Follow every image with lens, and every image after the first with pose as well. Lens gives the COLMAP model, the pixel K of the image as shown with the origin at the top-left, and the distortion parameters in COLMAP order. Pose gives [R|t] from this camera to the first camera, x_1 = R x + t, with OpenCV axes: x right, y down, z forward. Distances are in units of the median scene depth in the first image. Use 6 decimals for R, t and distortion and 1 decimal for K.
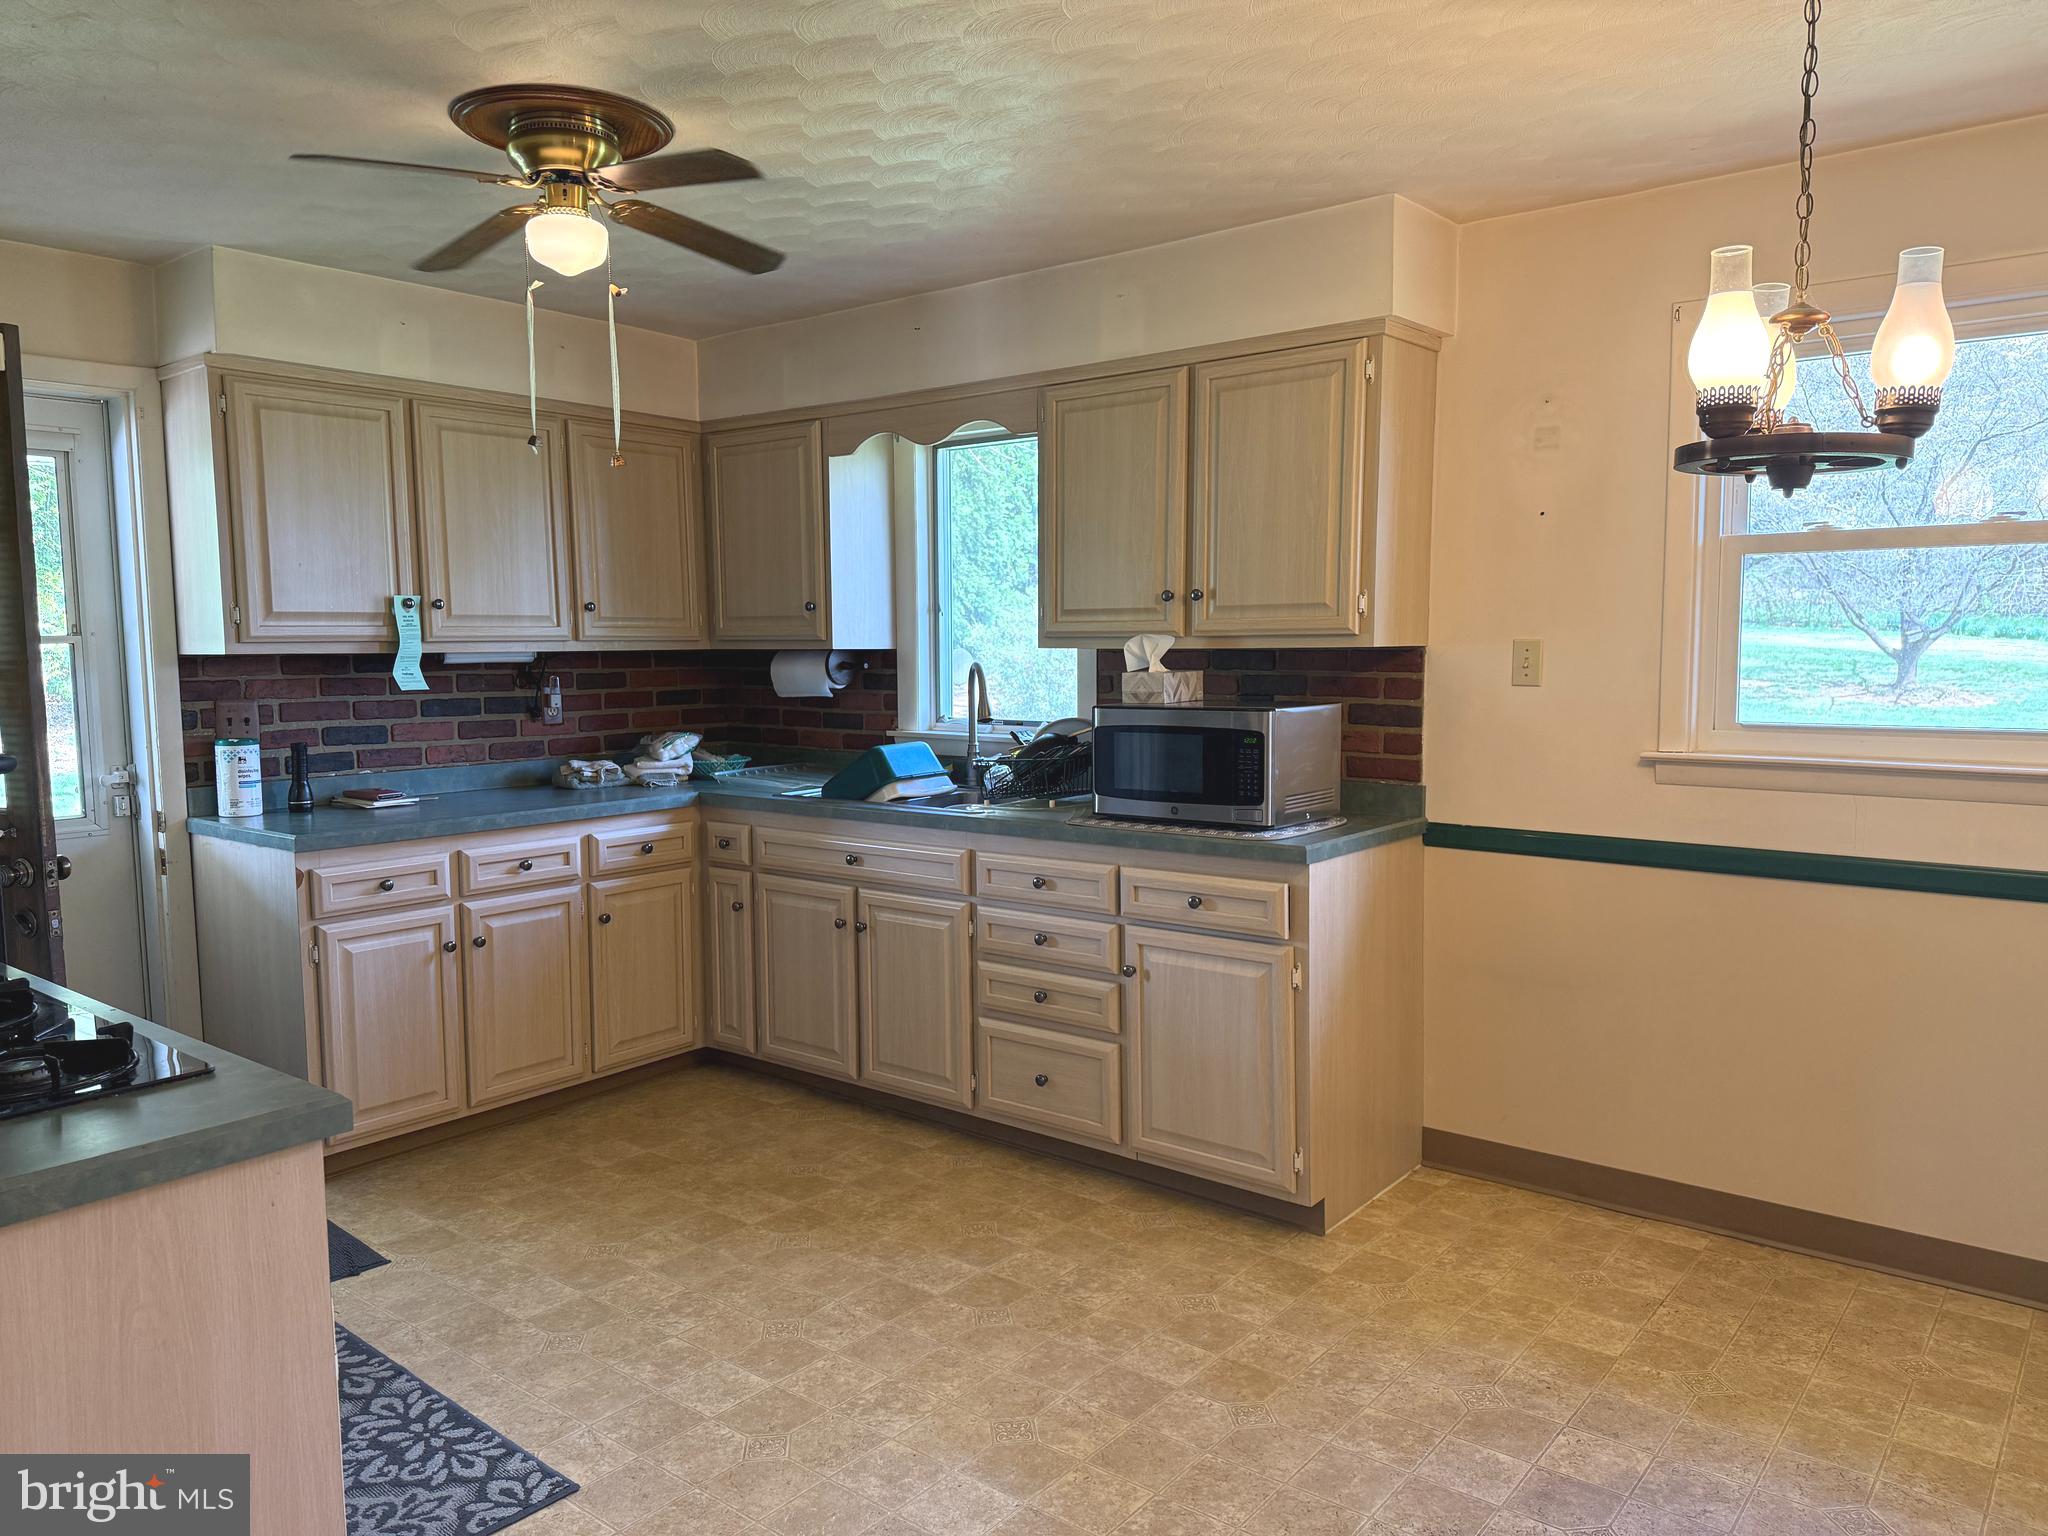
lens RADIAL K [[1446.2, 0, 1033.8], [0, 1446.2, 779.0], [0, 0, 1]] dist [0.088930, -0.099605]
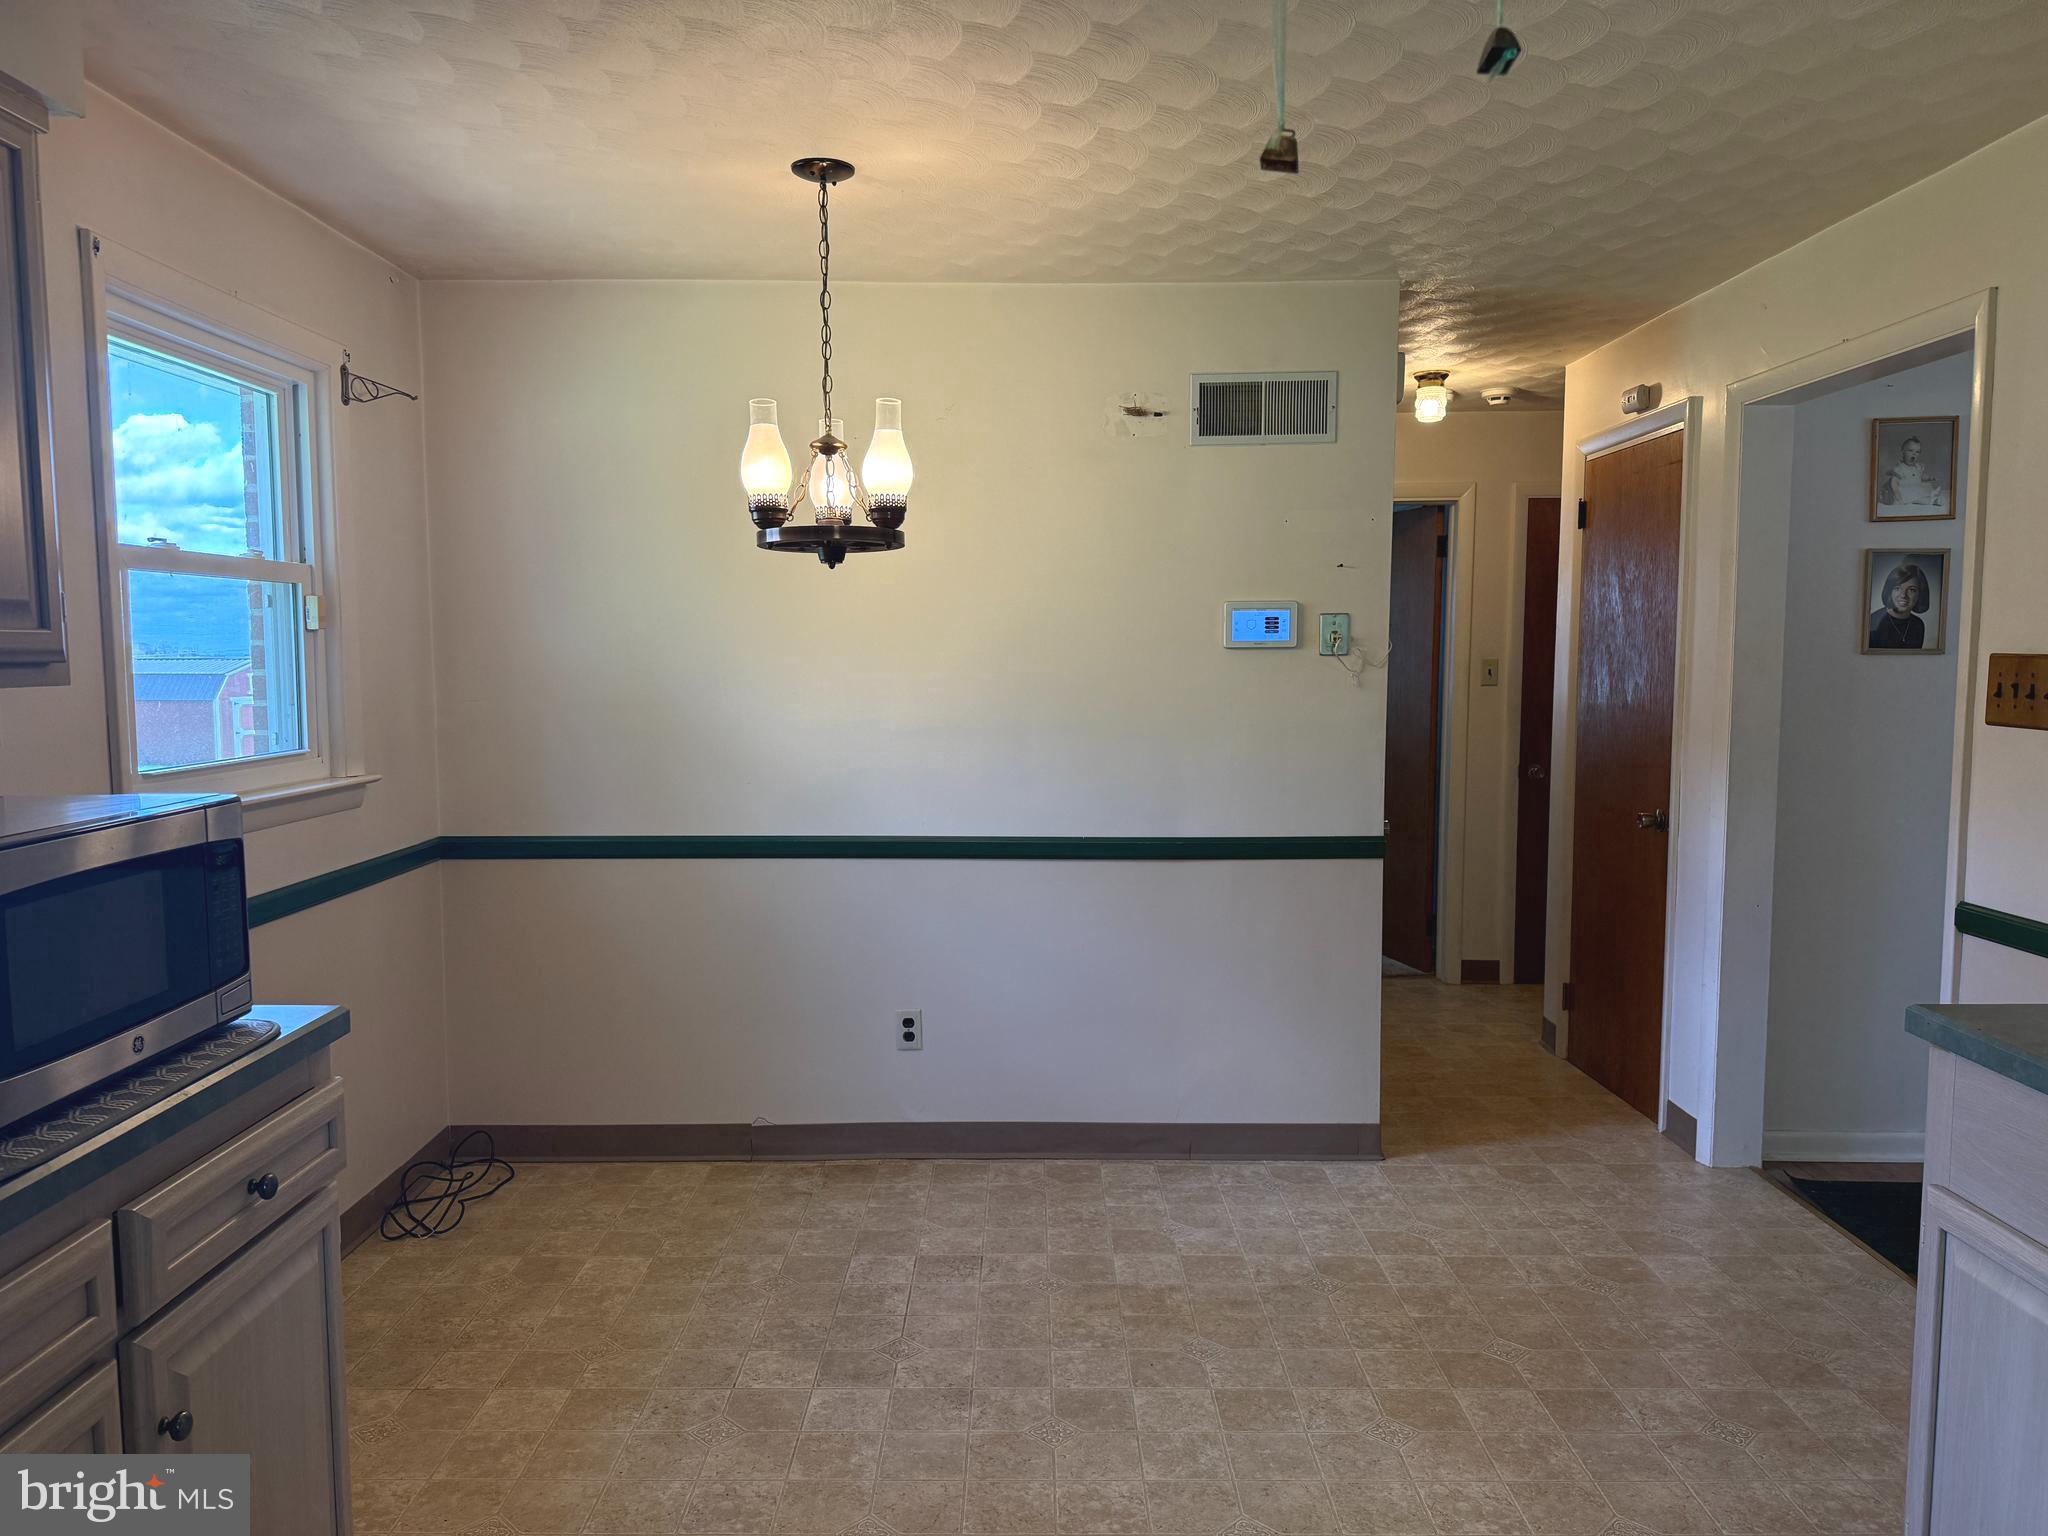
lens RADIAL K [[1446.2, 0, 1024.3], [0, 1446.2, 770.6], [0, 0, 1]] dist [0.088930, -0.099605]
pose [[-0.623465, -0.057106, 0.779763, -0.572975], [0.077764, 0.987855, 0.134522, -0.137218], [-0.777975, 0.144507, -0.611452, 1.378722]]
